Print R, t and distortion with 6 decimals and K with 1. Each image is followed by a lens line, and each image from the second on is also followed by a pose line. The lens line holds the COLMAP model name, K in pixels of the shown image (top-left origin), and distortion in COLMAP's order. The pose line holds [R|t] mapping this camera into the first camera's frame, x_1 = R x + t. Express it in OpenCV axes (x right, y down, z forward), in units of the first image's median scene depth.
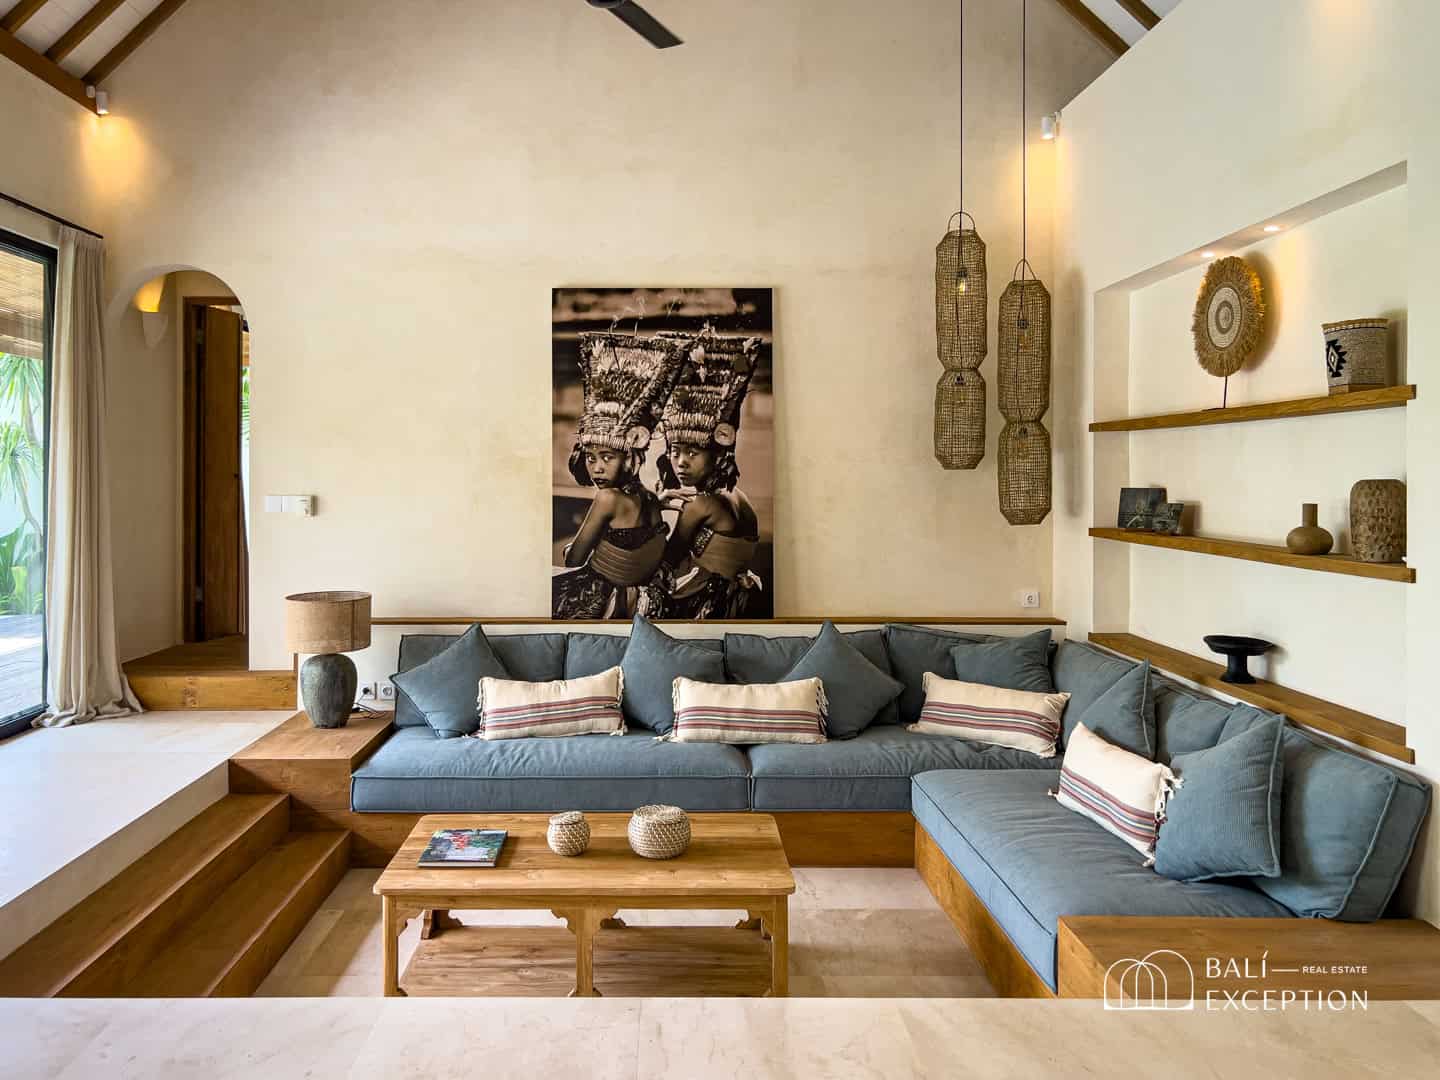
lens RADIAL K [[1123.1, 0, 652.9], [0, 1123.1, 508.5], [0, 0, 1]] dist [0.113432, -0.001236]
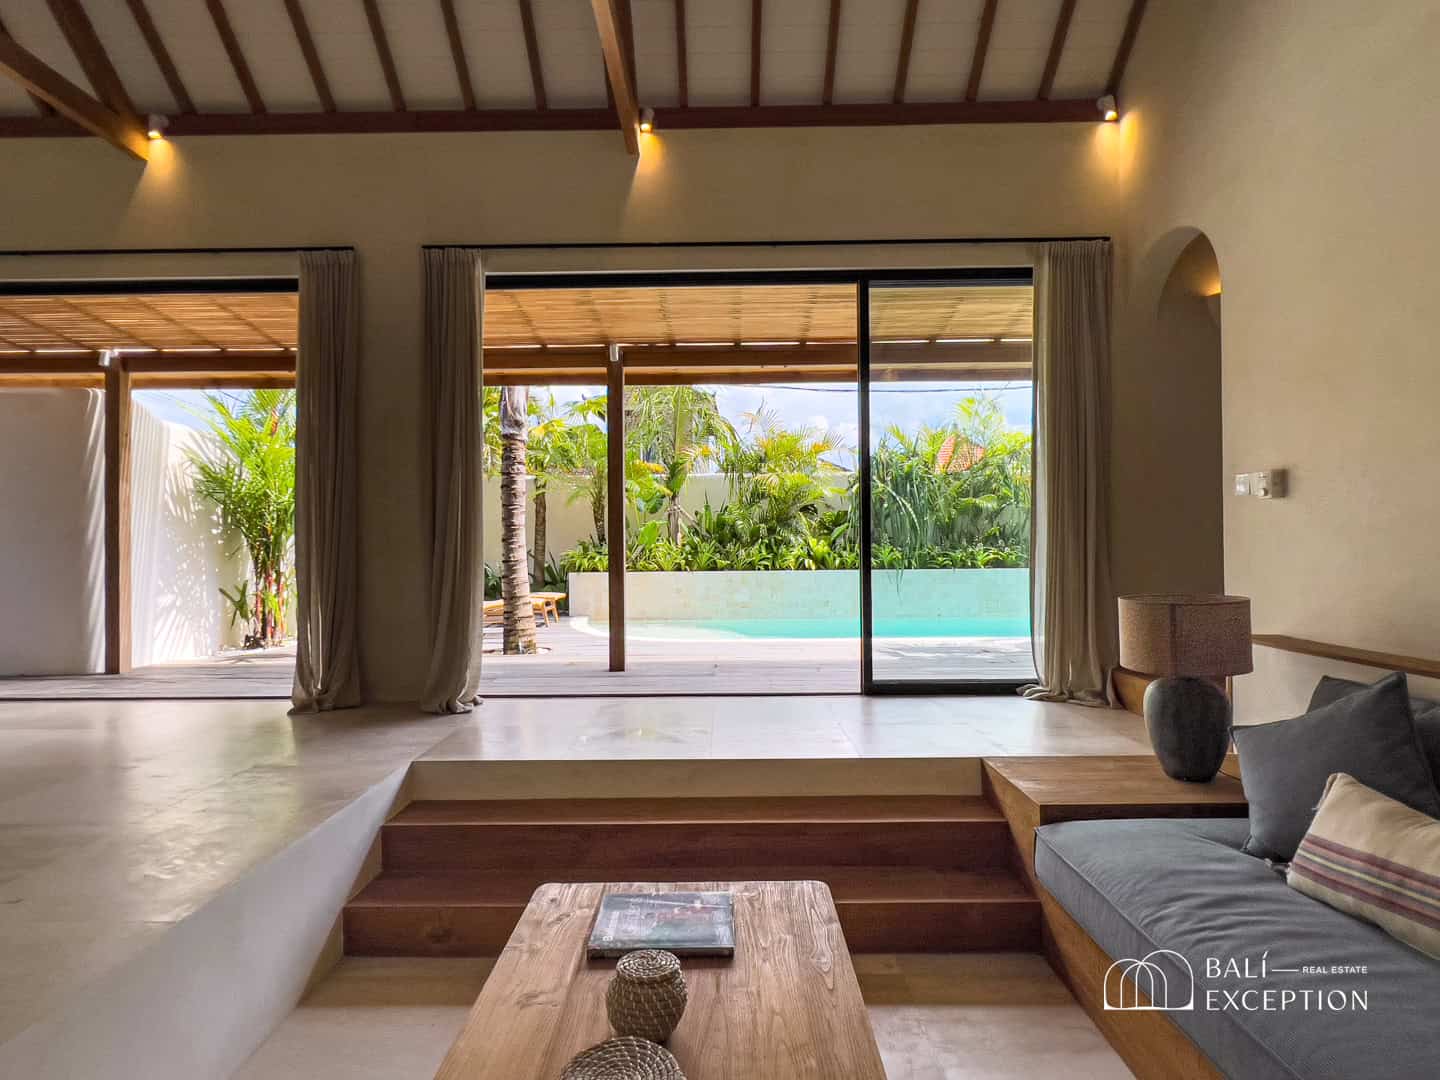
lens RADIAL K [[733.8, 0, 717.8], [0, 733.8, 553.8], [0, 0, 1]] dist [-0.011001, 0.000522]
pose [[-0.004547, 0.009138, -0.999948, 0.167392], [-0.017734, 0.999800, 0.009217, 0.044324], [0.999832, 0.017775, -0.004384, 0.633073]]
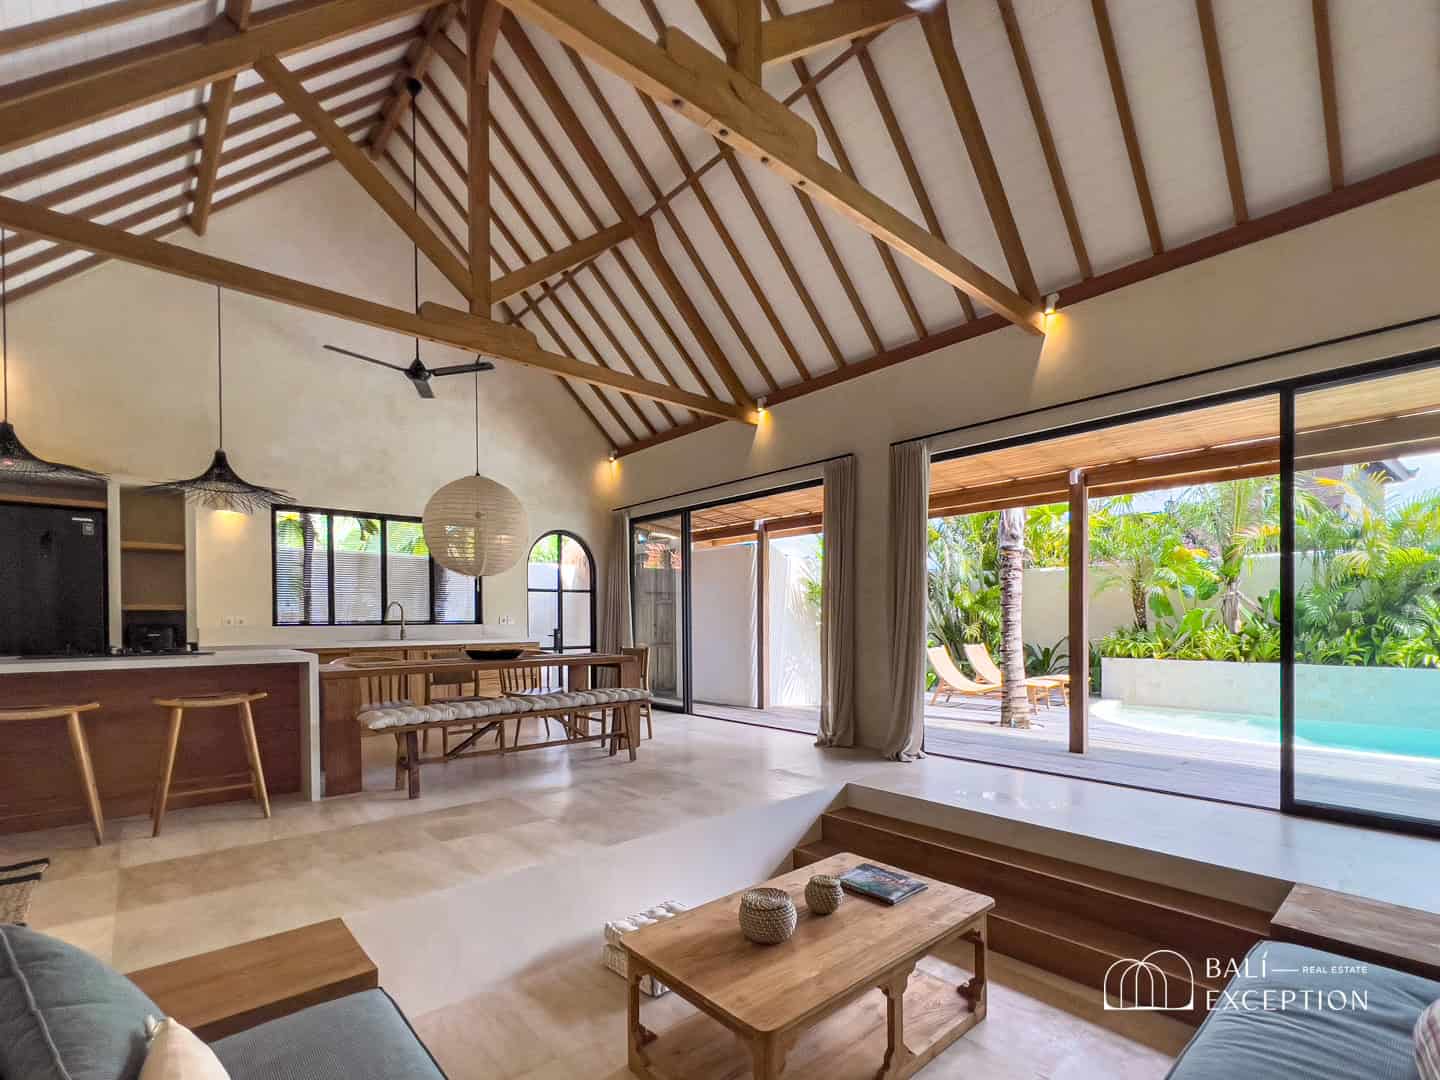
lens RADIAL K [[657.1, 0, 714.5], [0, 657.1, 626.6], [0, 0, 1]] dist [0.000489, 0.000104]
pose [[-0.747026, 0.007101, -0.664757, 0.280246], [-0.014453, 0.999533, 0.026919, -0.002497], [0.664638, 0.029717, -0.746574, 0.889153]]
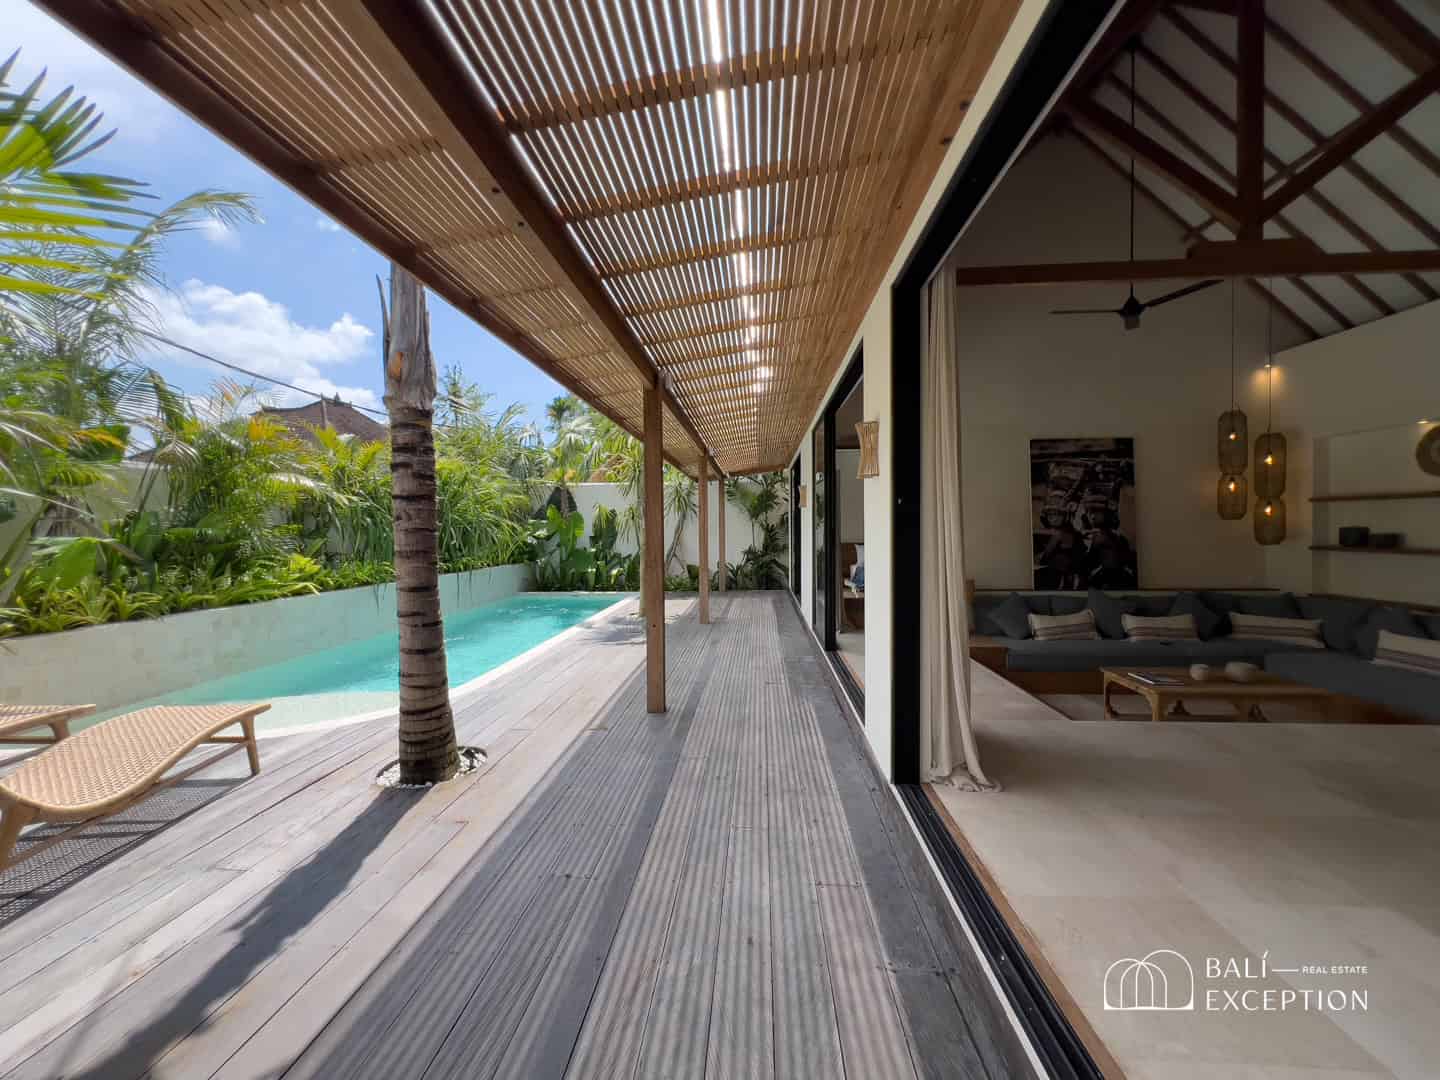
lens RADIAL K [[588.8, 0, 720.0], [0, 588.8, 540.0], [0, 0, 1]] dist [0.000912, 0.000134]
pose [[0.997969, -0.007210, -0.063293, -0.628956], [0.006727, 0.999947, -0.007842, 0.006798], [0.063346, 0.007400, 0.997964, -0.192537]]
